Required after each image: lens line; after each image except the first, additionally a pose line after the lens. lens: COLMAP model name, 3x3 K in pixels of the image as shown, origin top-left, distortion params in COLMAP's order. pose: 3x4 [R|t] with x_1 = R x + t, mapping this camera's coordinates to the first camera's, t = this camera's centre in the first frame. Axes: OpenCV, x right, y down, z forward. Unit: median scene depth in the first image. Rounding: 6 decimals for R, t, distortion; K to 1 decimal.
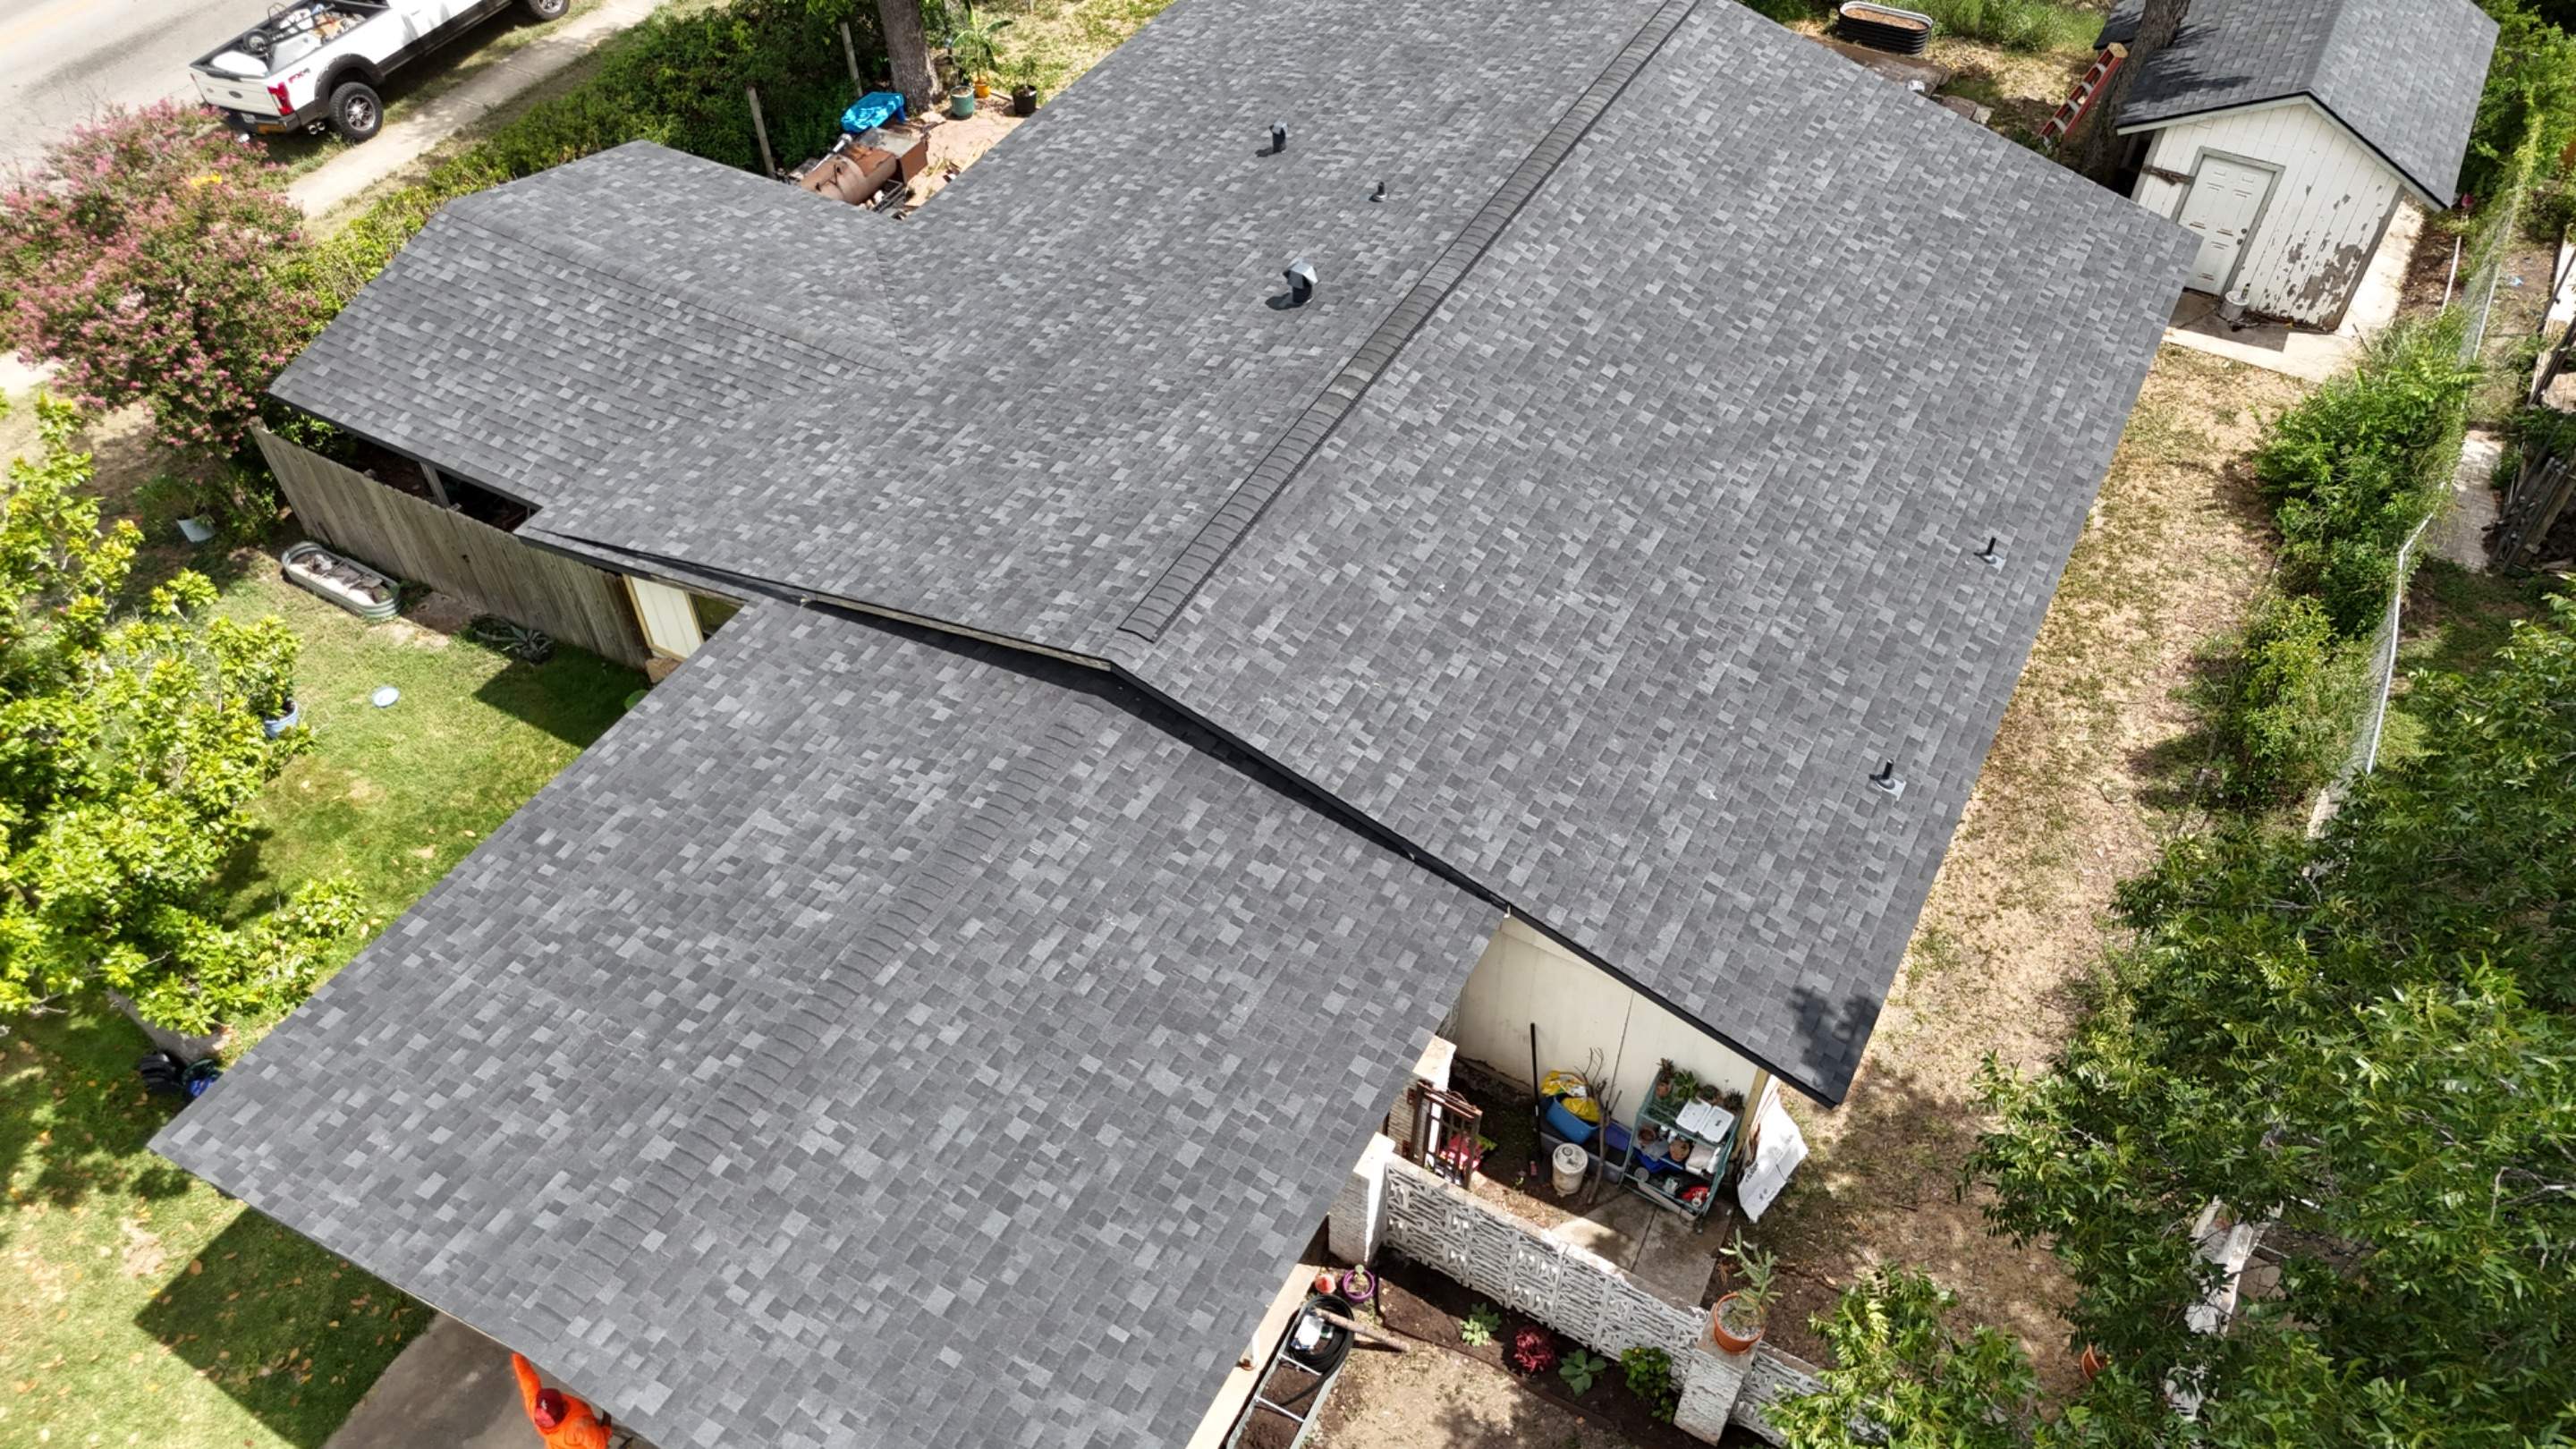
lens RADIAL K [[1897.2, 0, 1293.9], [0, 1897.2, 721.2], [0, 0, 1]] dist [0.104828, -0.178960]
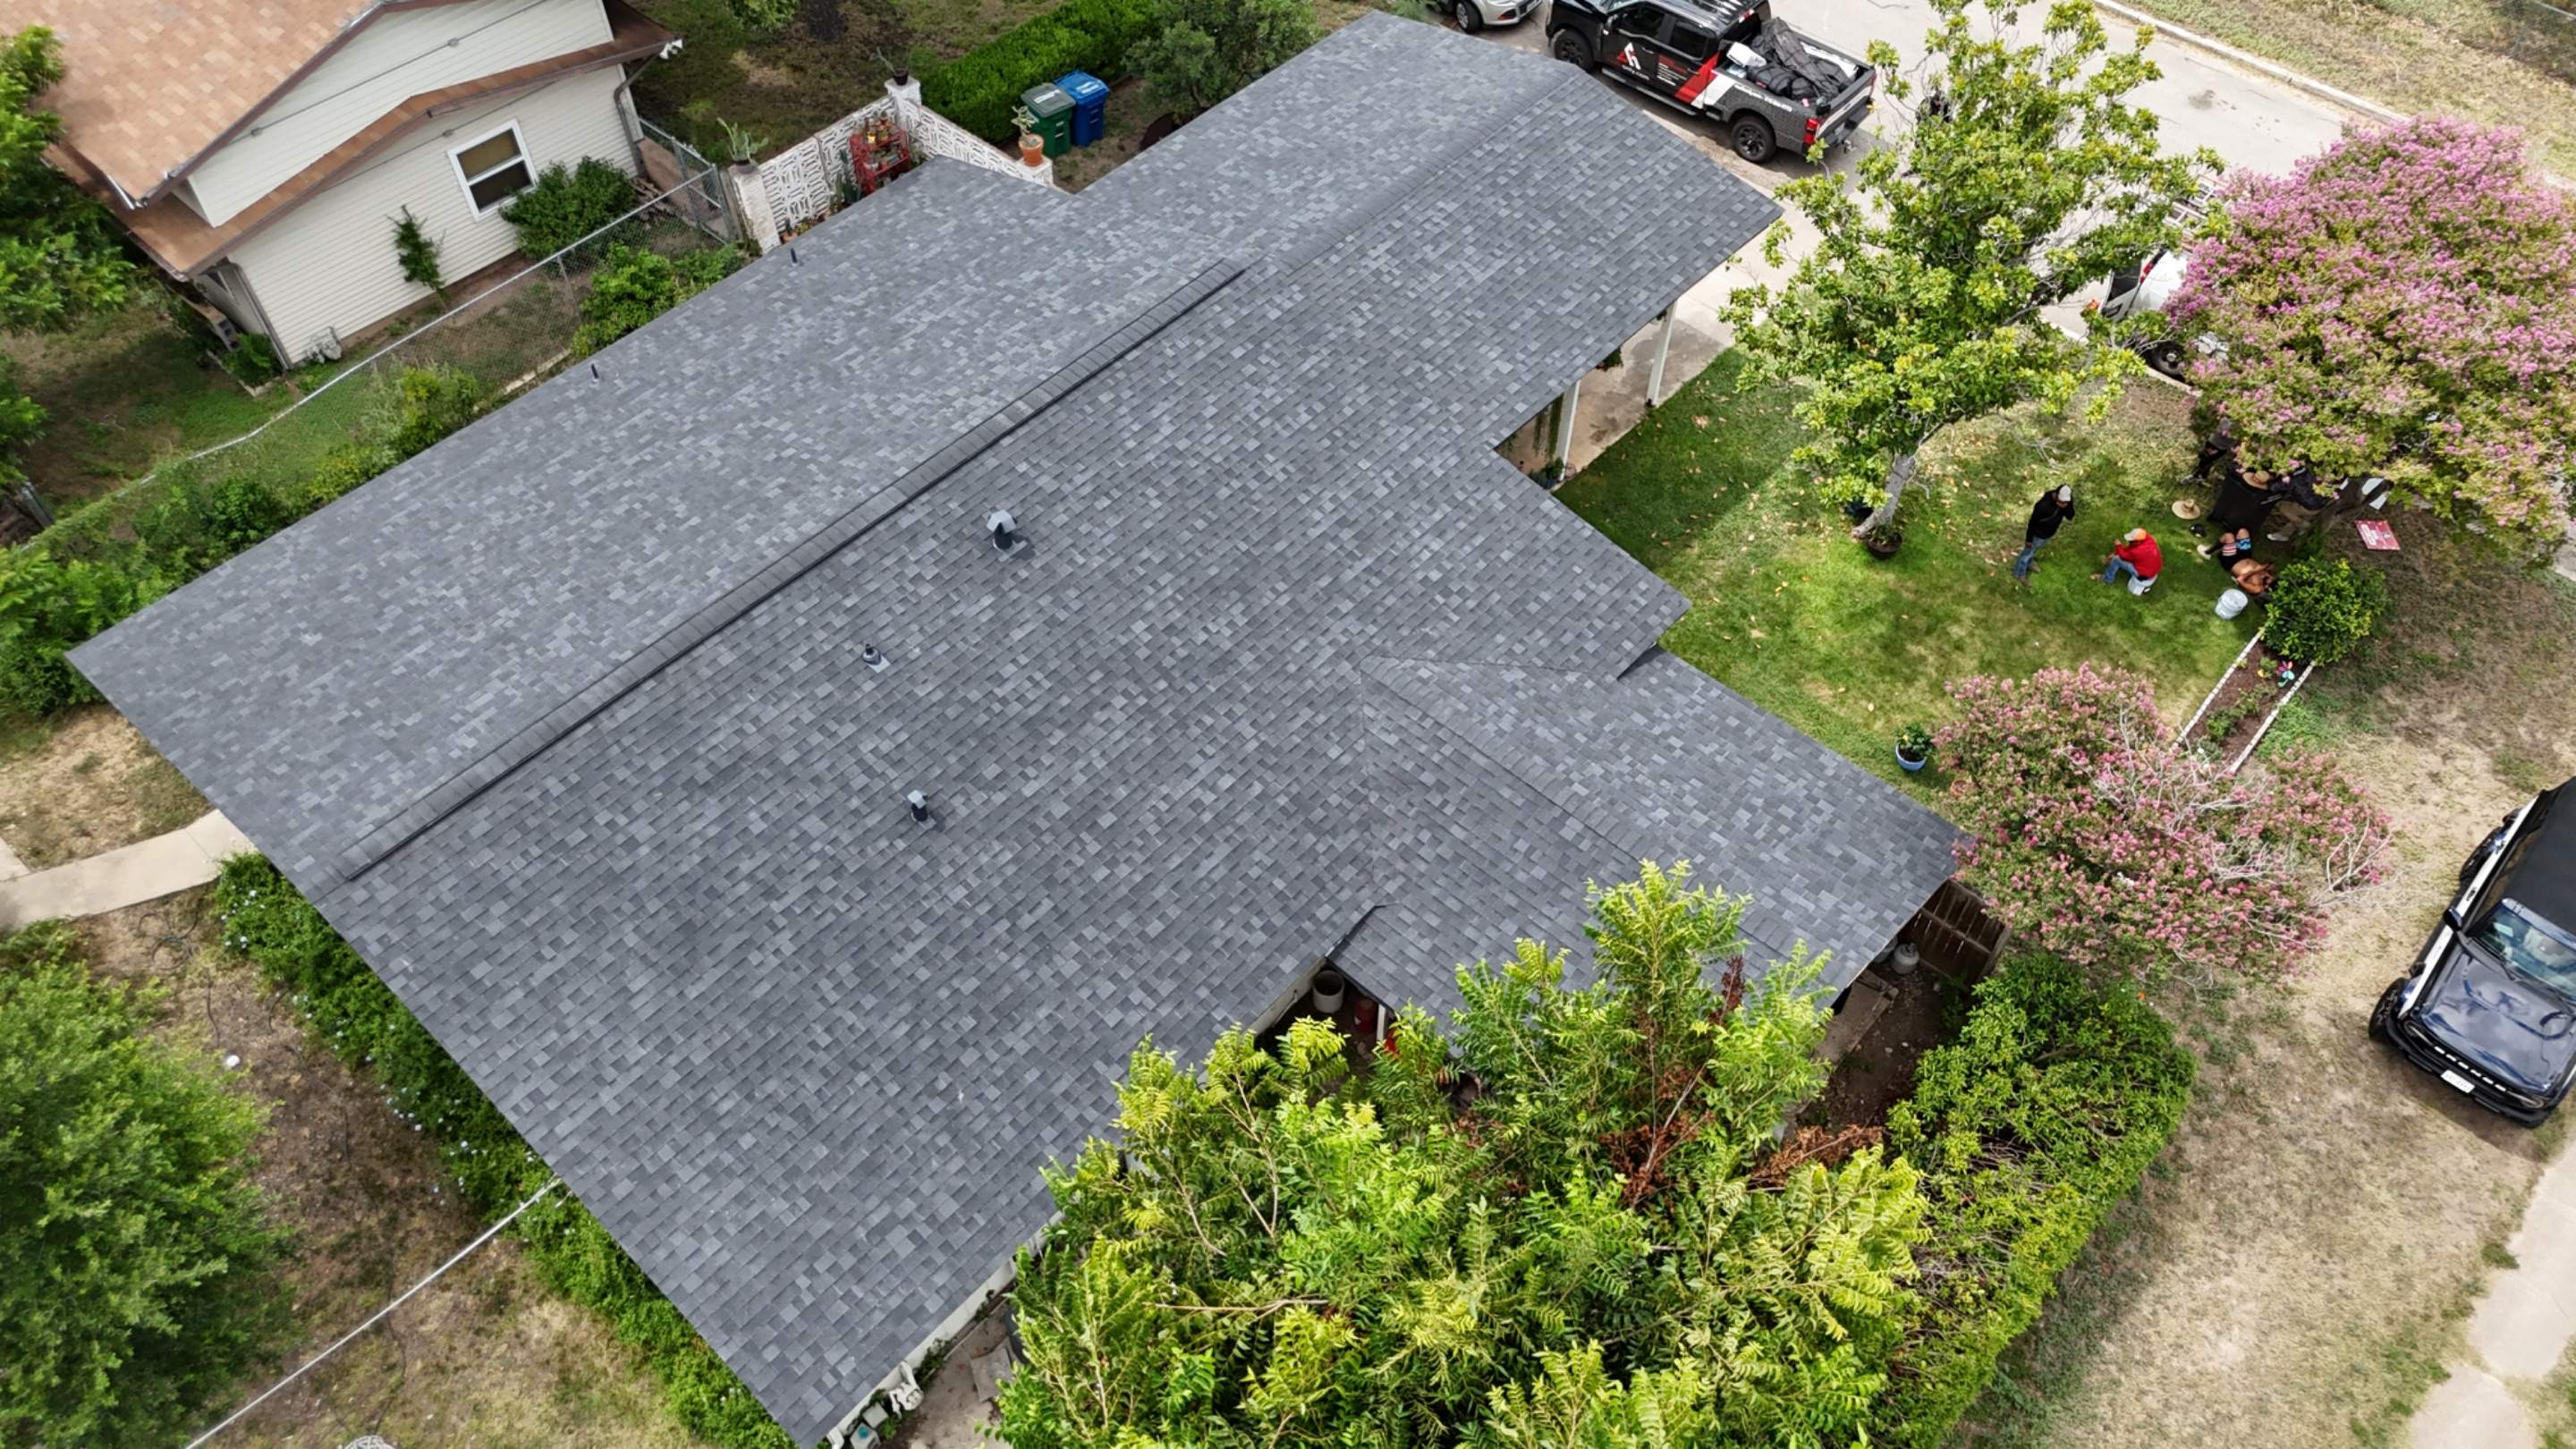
lens RADIAL K [[1877.4, 0, 1288.0], [0, 1877.4, 724.5], [0, 0, 1]] dist [0.131880, -0.237704]
pose [[-0.972268, -0.179986, 0.149332, -0.365142], [0.175131, -0.137140, 0.974947, -1.371773], [-0.154998, 0.974062, 0.164858, 0.956805]]
